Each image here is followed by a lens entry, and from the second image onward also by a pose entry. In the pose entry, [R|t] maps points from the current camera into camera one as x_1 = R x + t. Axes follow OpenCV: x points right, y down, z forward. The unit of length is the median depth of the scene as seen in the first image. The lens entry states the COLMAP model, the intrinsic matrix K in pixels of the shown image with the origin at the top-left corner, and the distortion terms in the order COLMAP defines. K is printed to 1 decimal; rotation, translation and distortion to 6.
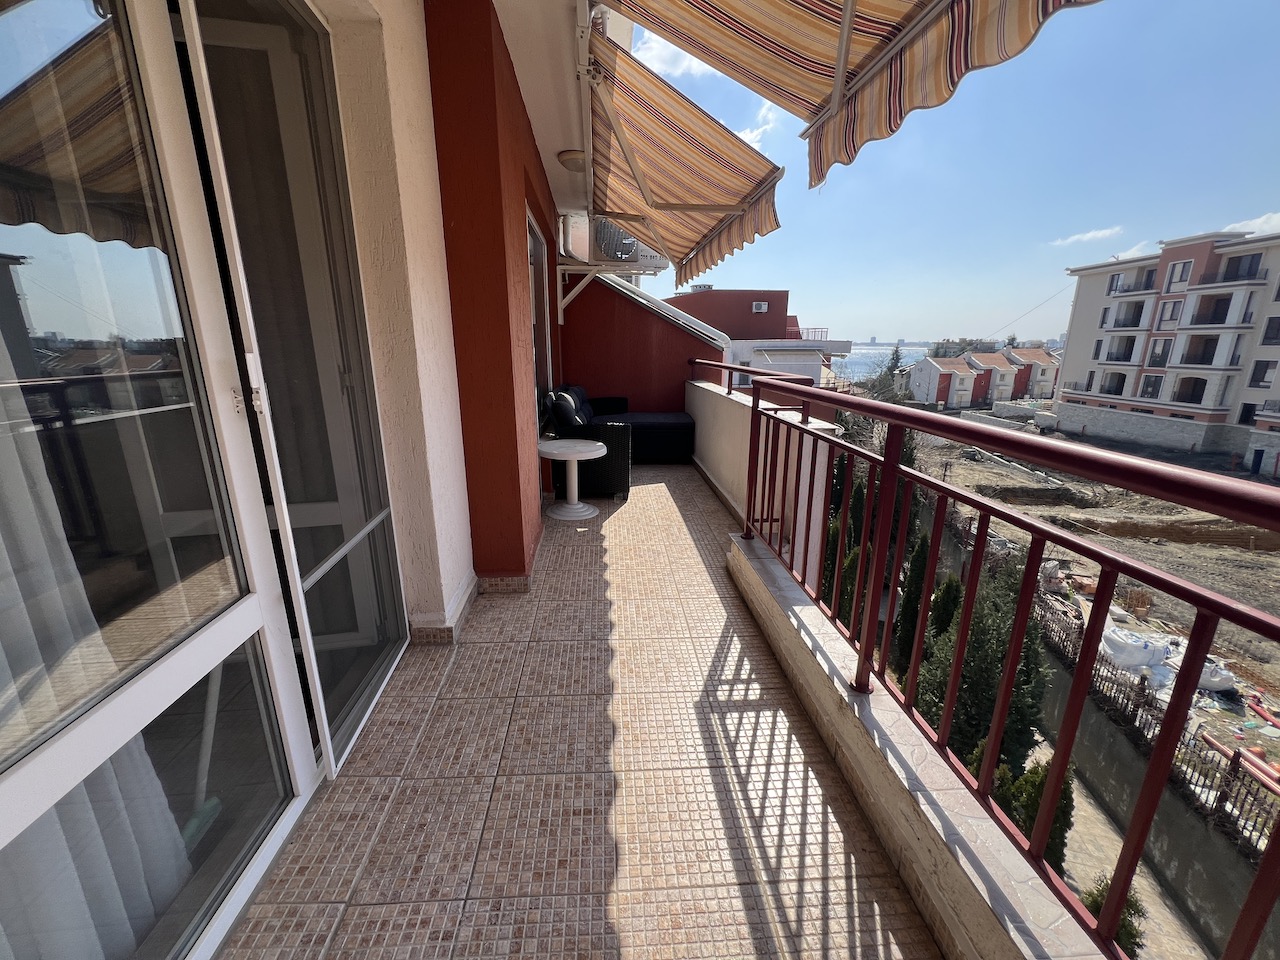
lens RADIAL K [[512.8, 0, 637.2], [0, 512.8, 479.5], [0, 0, 1]] dist [-0.003439, 0.000842]
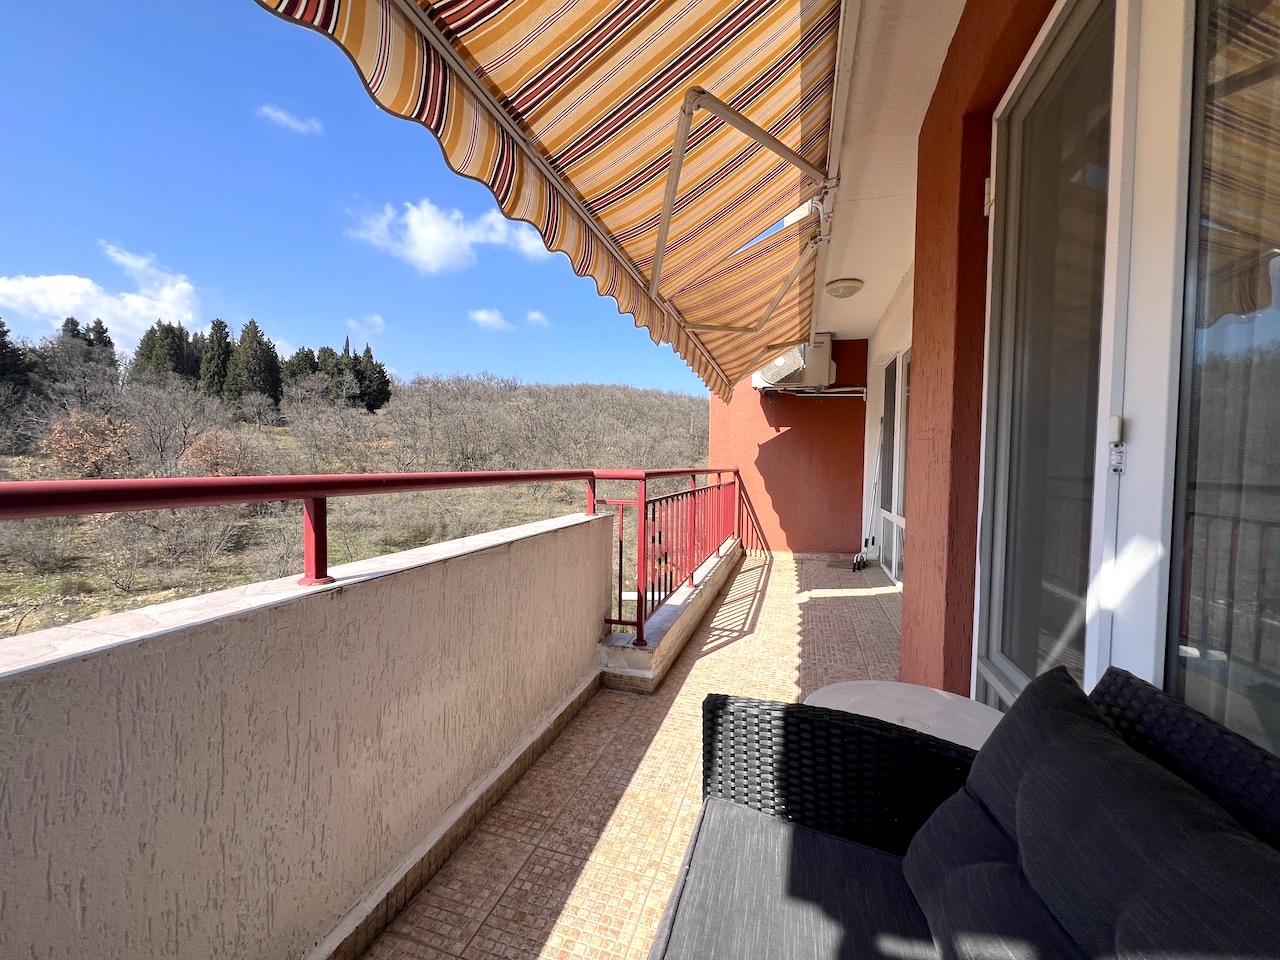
lens RADIAL K [[512.8, 0, 637.2], [0, 512.8, 479.5], [0, 0, 1]] dist [-0.003439, 0.000842]
pose [[-0.930534, -0.026748, 0.365227, -0.014790], [0.079289, 0.958956, 0.272245, -0.058798], [-0.357519, 0.282292, -0.890220, 0.245514]]
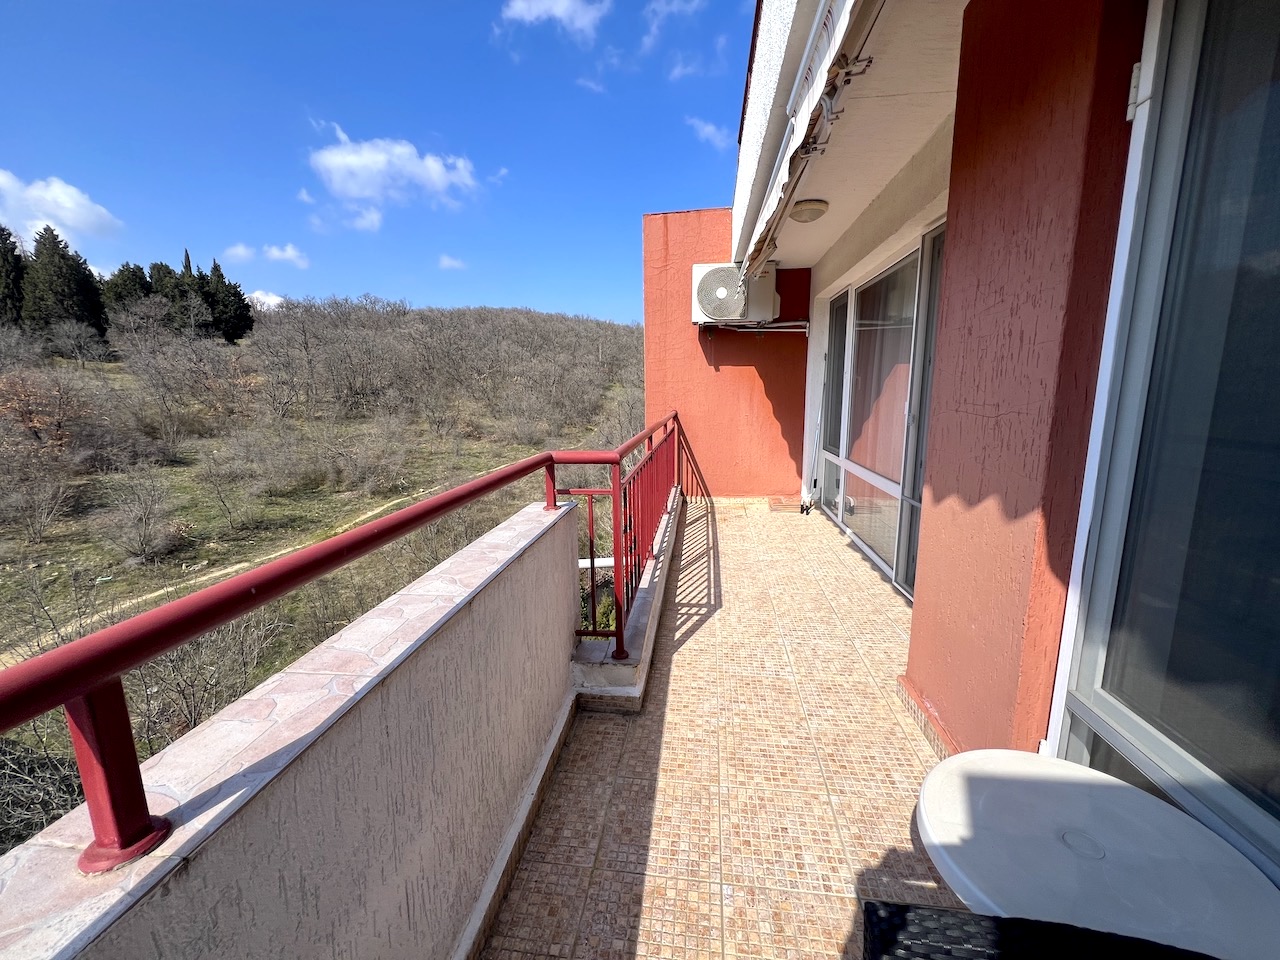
lens RADIAL K [[512.8, 0, 637.2], [0, 512.8, 479.5], [0, 0, 1]] dist [-0.003439, 0.000842]
pose [[-0.980298, -0.021945, 0.196299, 0.006147], [0.062851, 0.907498, 0.415327, -0.062793], [-0.187256, 0.419482, -0.888240, 0.222715]]
